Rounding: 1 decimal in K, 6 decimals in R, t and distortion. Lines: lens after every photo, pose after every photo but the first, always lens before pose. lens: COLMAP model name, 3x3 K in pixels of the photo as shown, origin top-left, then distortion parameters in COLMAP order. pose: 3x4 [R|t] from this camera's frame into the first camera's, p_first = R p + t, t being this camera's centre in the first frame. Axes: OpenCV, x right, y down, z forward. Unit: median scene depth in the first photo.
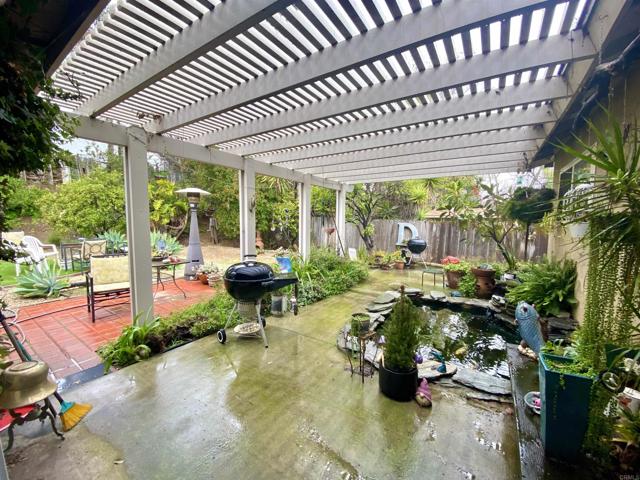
lens RADIAL K [[258.3, 0, 320.0], [0, 258.3, 240.0], [0, 0, 1]] dist [0.020458, -0.000113]
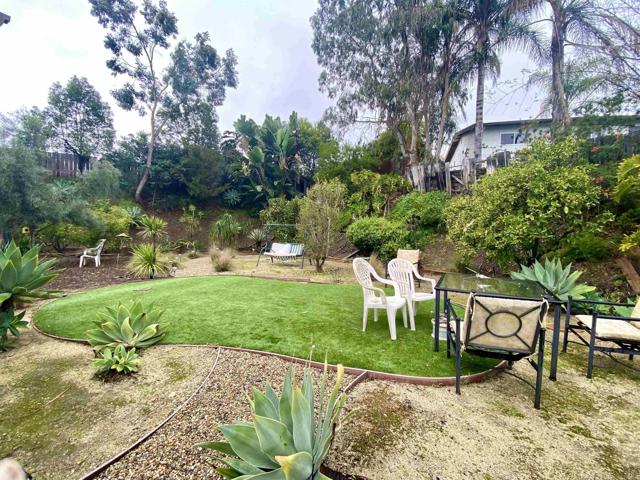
lens RADIAL K [[258.3, 0, 320.0], [0, 258.3, 240.0], [0, 0, 1]] dist [0.020458, -0.000113]
pose [[0.196628, 0.029202, -0.980043, -0.443915], [-0.102631, 0.994678, 0.009048, -0.035104], [0.975092, 0.098803, 0.198579, 0.532294]]
